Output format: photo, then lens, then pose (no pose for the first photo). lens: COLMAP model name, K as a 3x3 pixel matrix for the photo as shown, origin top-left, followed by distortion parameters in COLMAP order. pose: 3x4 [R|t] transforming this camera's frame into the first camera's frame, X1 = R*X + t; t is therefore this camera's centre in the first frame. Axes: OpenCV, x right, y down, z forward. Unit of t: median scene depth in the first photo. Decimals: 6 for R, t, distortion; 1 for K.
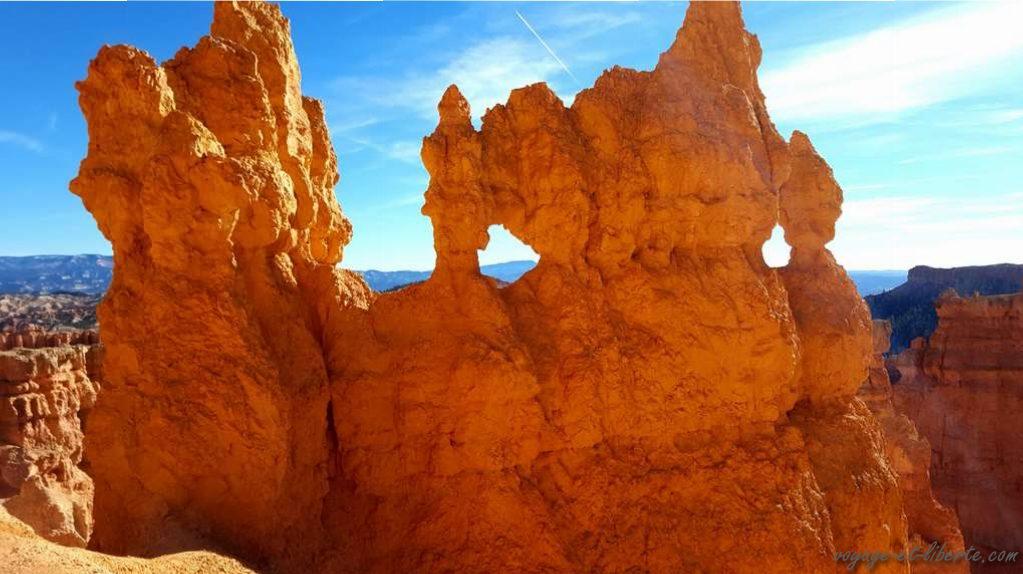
lens RADIAL K [[752.5, 0, 524.3], [0, 752.5, 293.9], [0, 0, 1]] dist [0.098113, -0.125139]
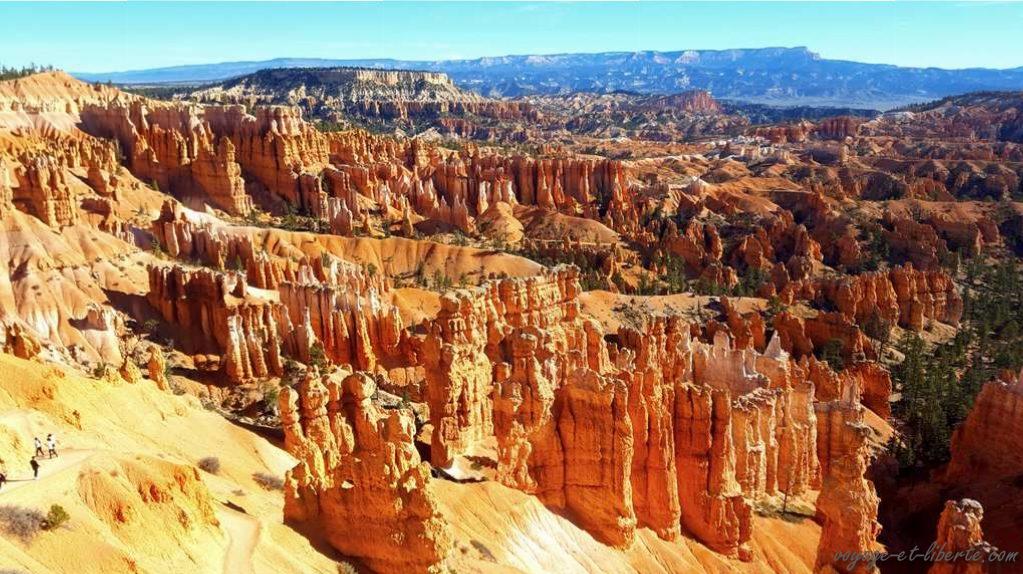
lens RADIAL K [[752.5, 0, 509.7], [0, 752.5, 288.5], [0, 0, 1]] dist [0.098113, -0.125139]
pose [[0.773189, 0.184821, -0.606647, 0.429647], [-0.028291, 0.965690, 0.258150, -0.309667], [0.633544, -0.182436, 0.751890, -0.249010]]
